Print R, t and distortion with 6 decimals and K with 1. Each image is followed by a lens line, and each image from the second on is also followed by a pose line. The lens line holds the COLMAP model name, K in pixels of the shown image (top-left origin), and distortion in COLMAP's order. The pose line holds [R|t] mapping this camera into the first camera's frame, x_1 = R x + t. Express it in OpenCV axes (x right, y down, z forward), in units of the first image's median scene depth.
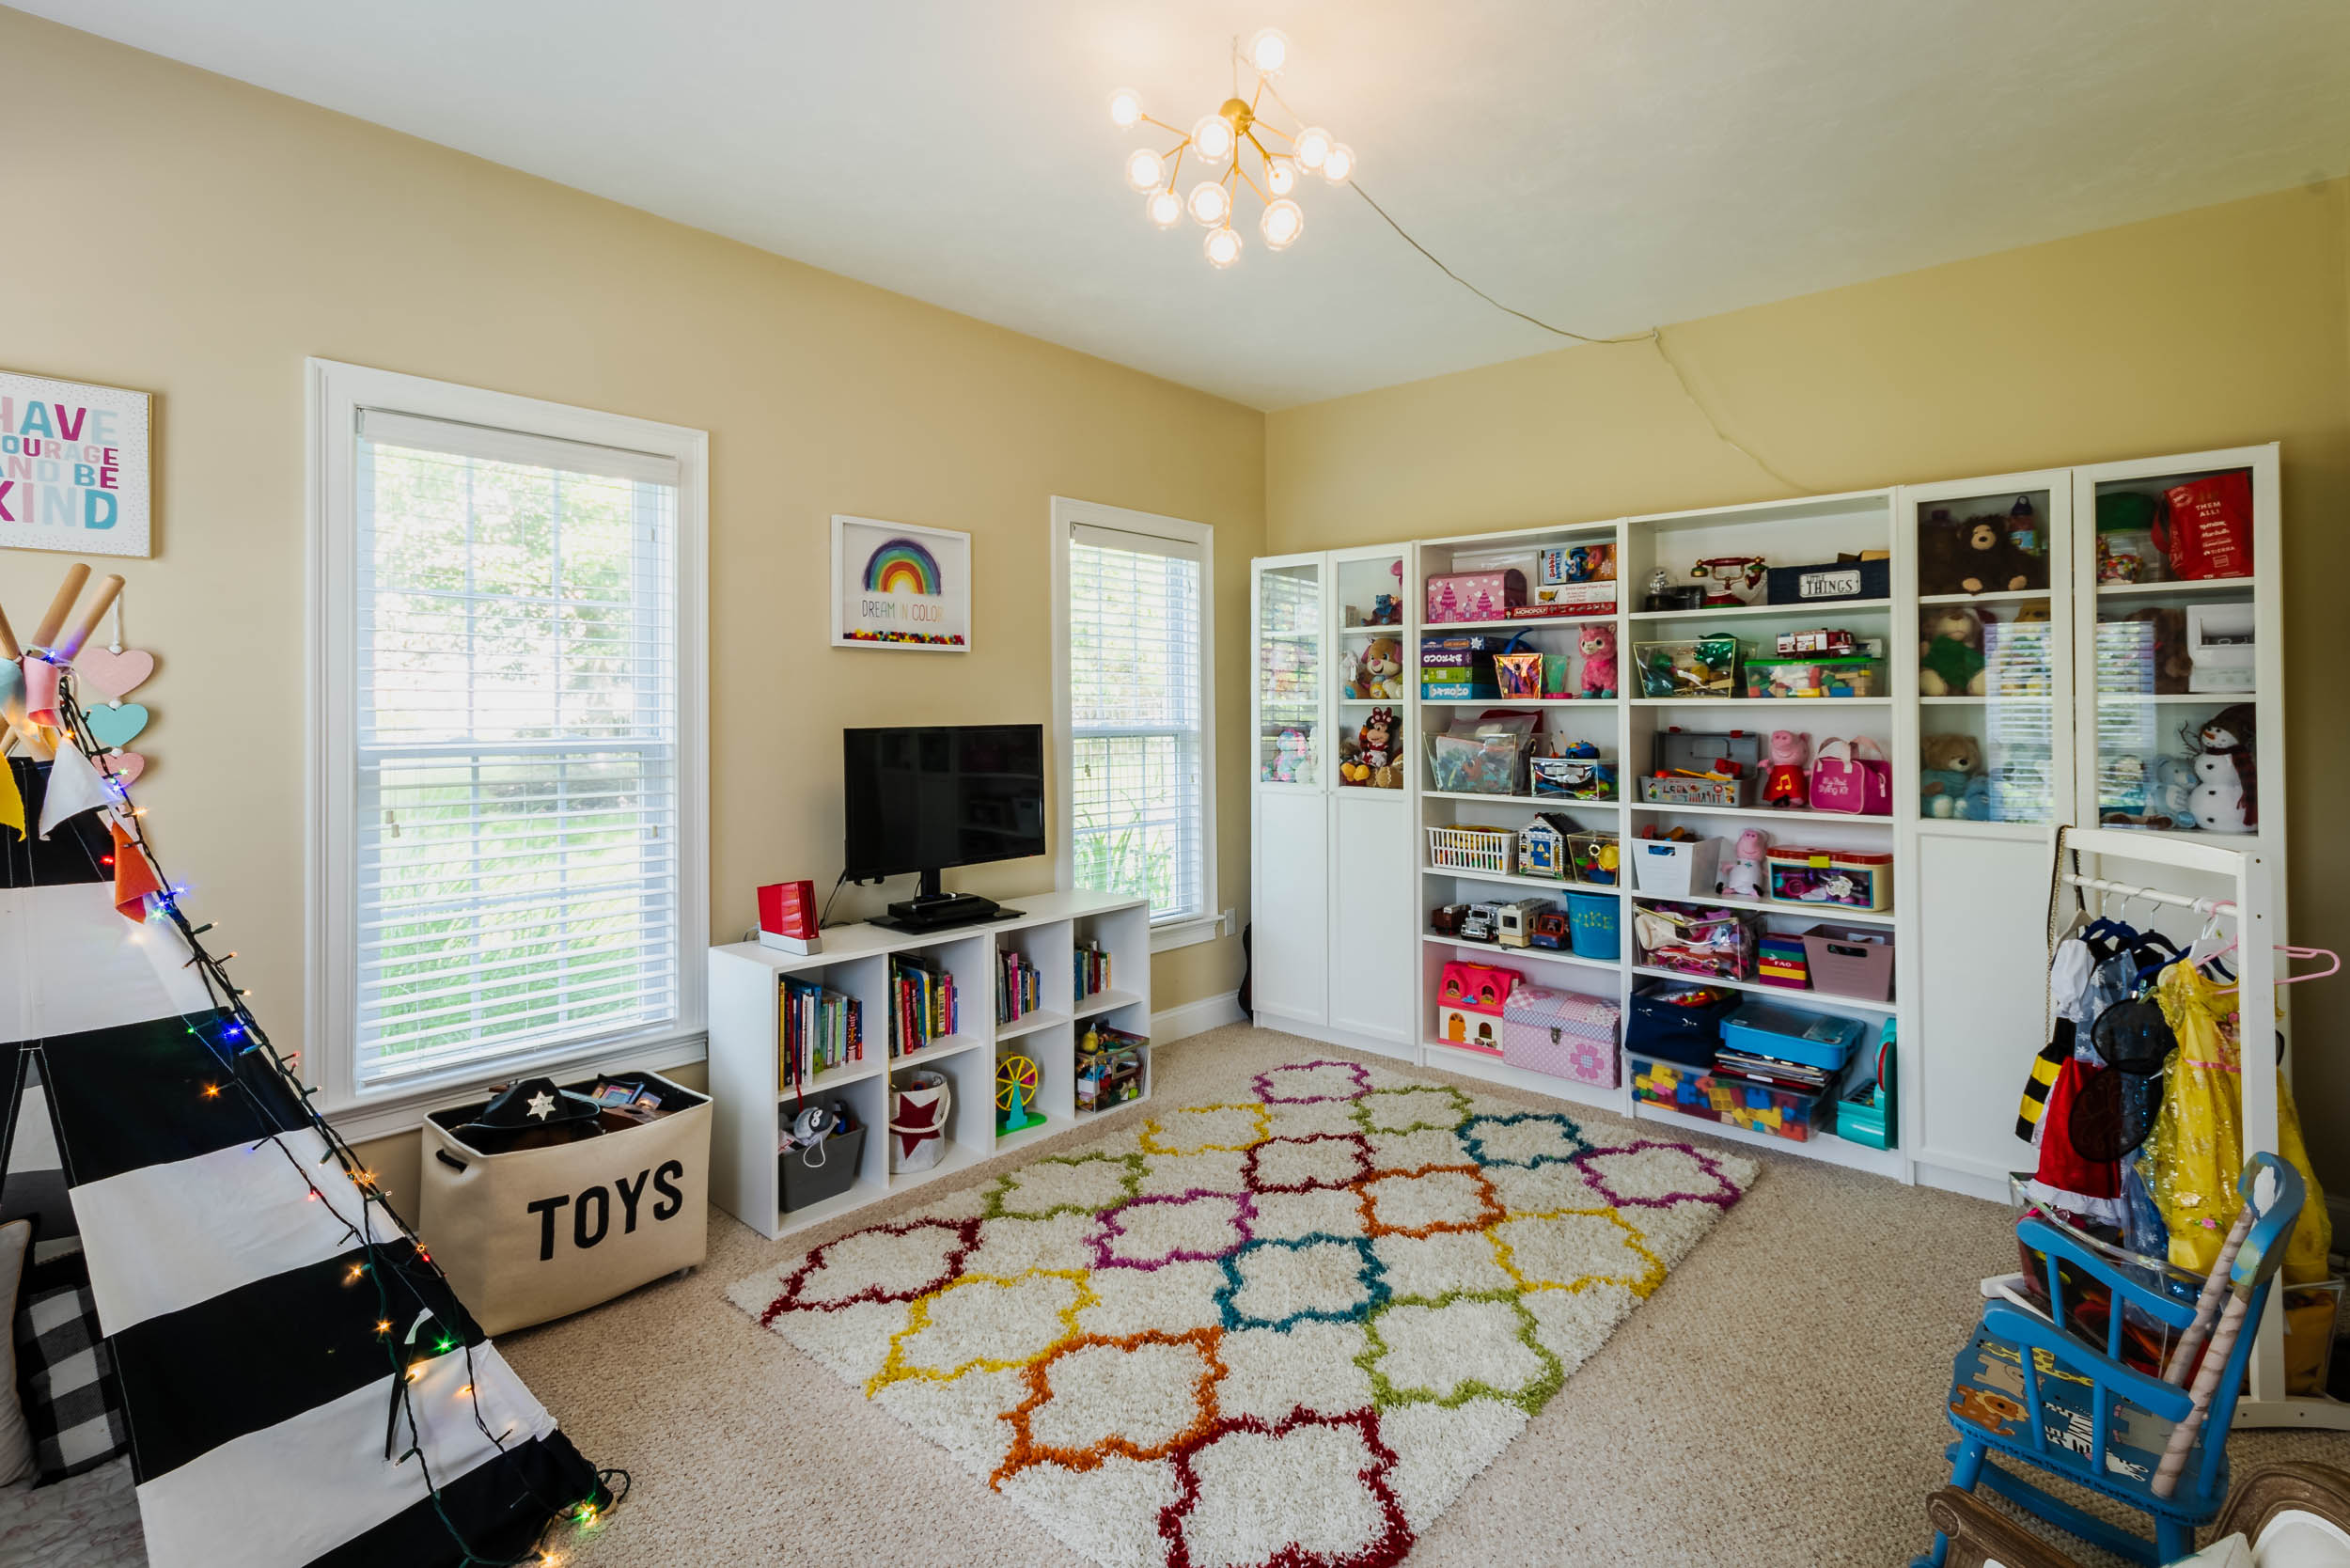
lens RADIAL K [[1112.0, 0, 1184.2], [0, 1112.0, 687.6], [0, 0, 1]] dist [0.005129, 0.000233]
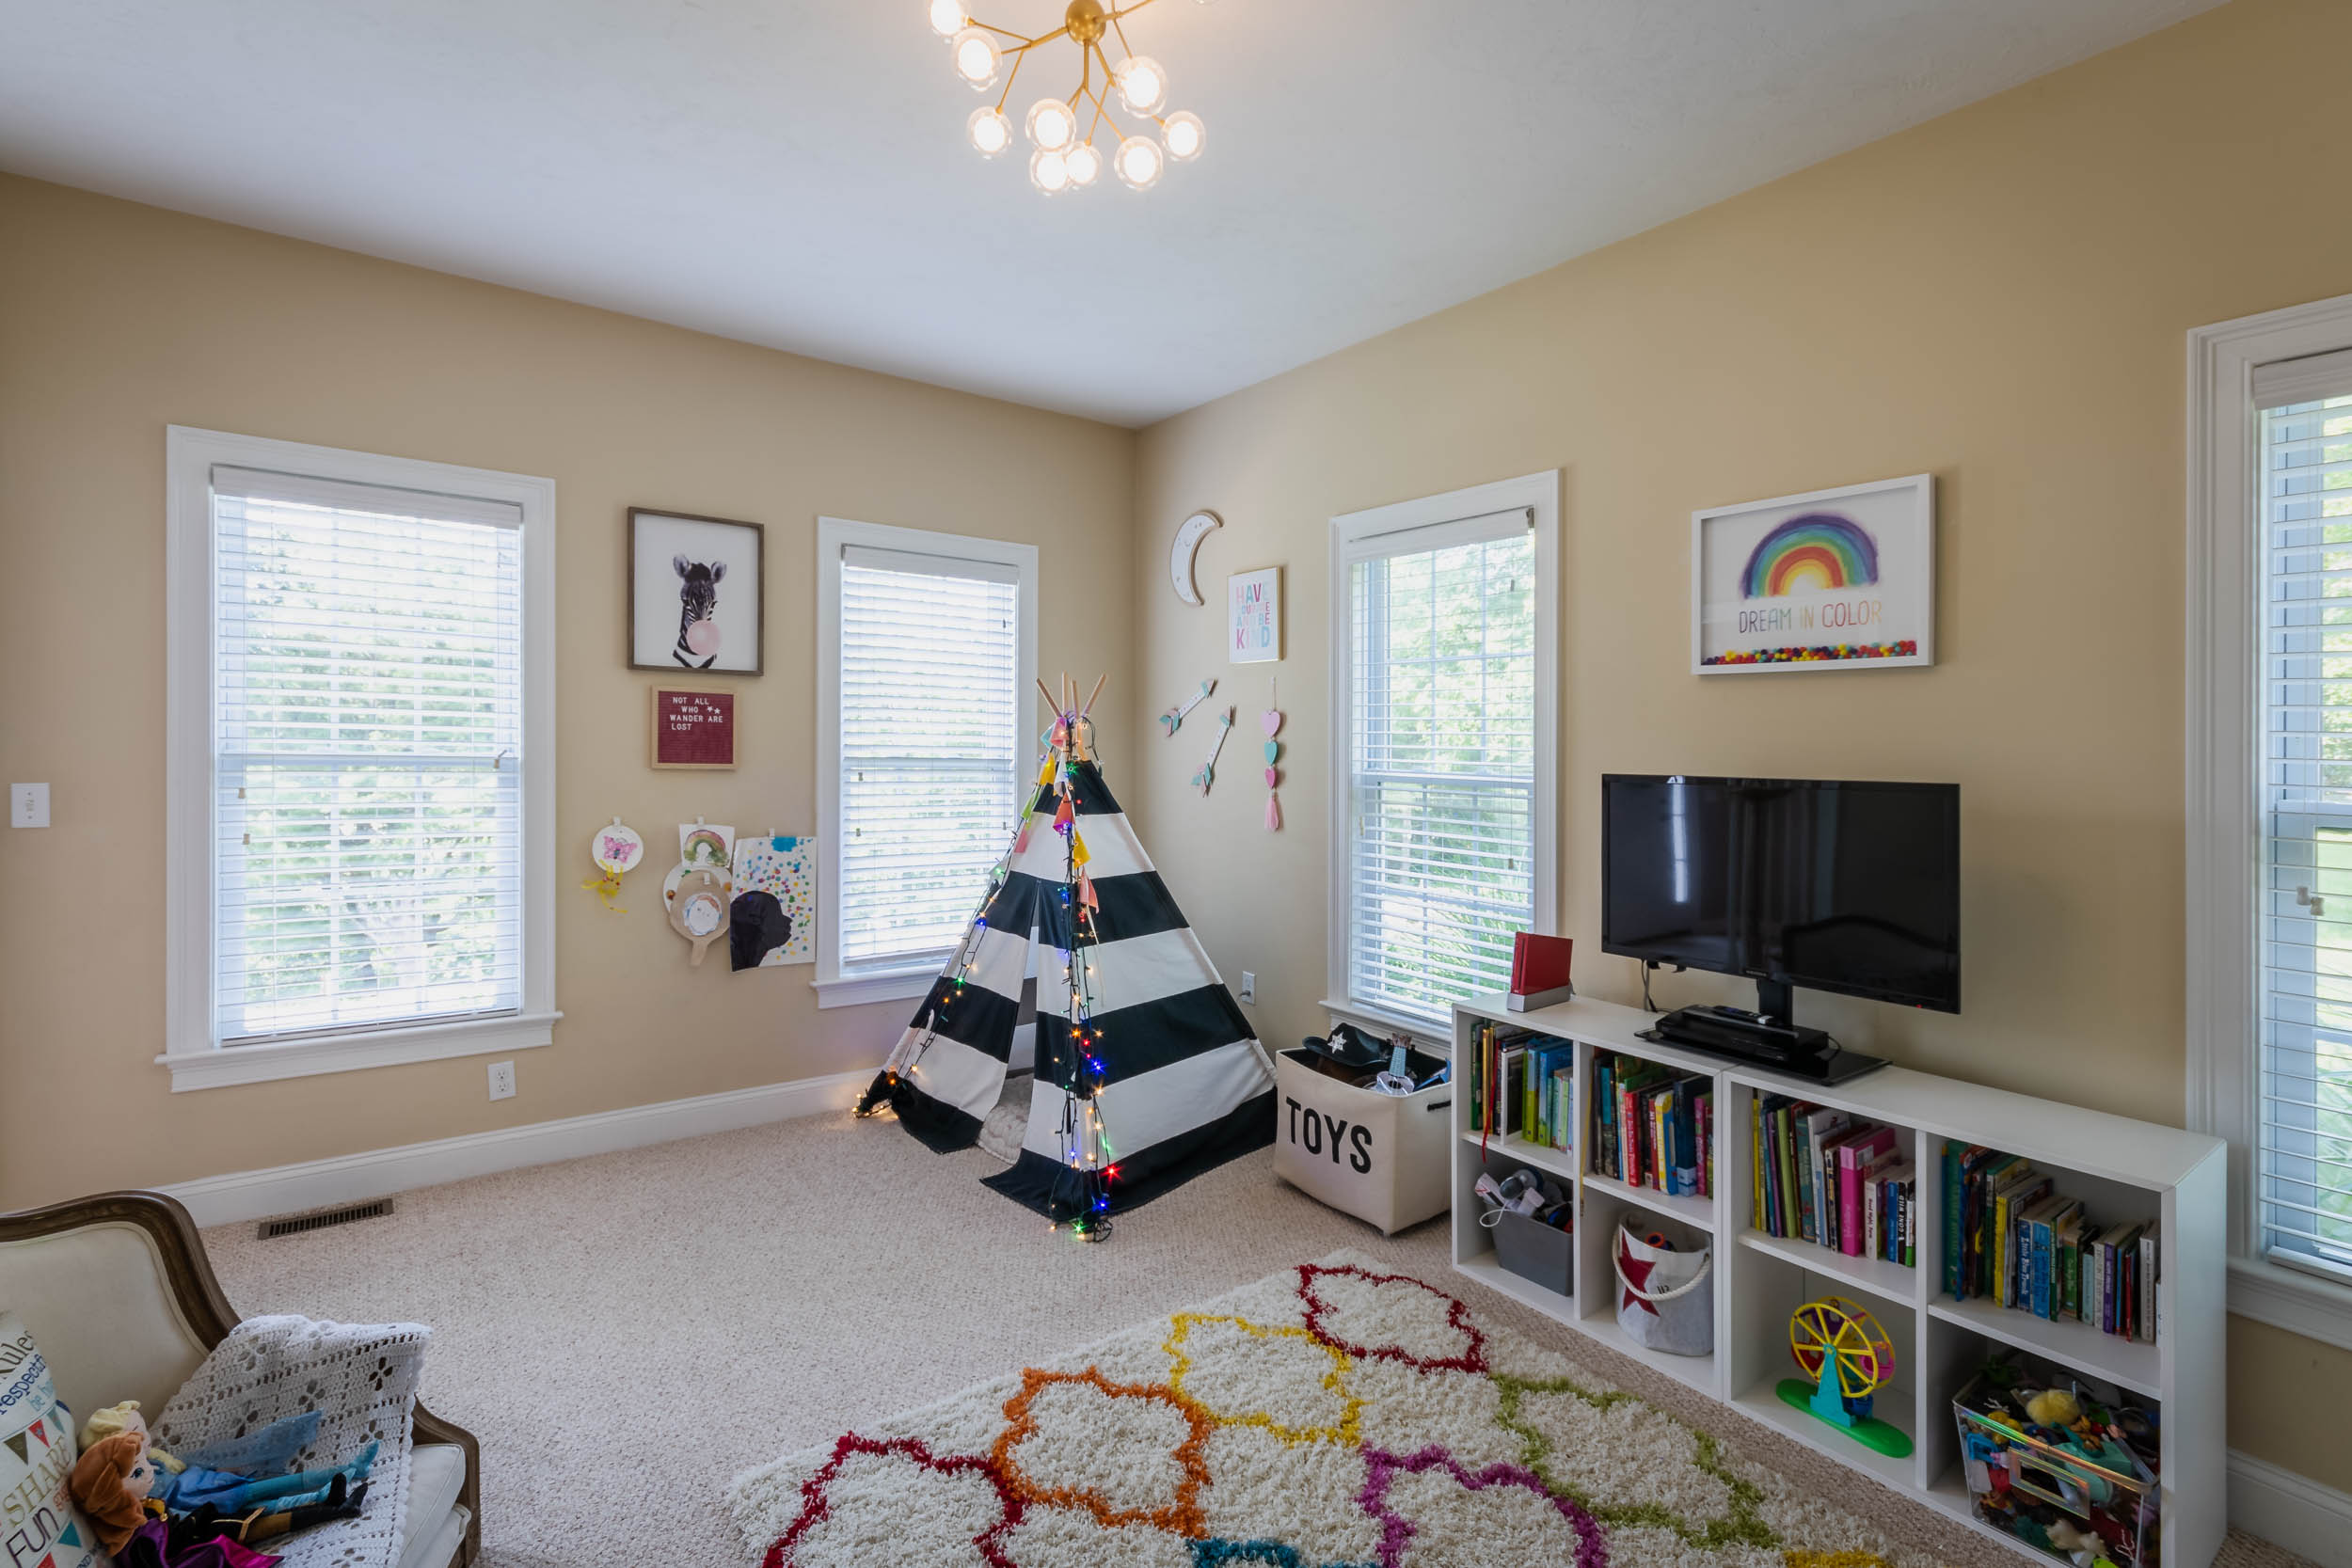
lens RADIAL K [[1088.1, 0, 1179.1], [0, 1088.1, 755.3], [0, 0, 1]] dist [0.000170, 0.000427]
pose [[-0.193631, 0.009903, -0.981024, 0.763690], [0.000612, 0.999950, 0.009974, 0.018854], [0.981074, 0.001331, -0.193628, 1.108366]]
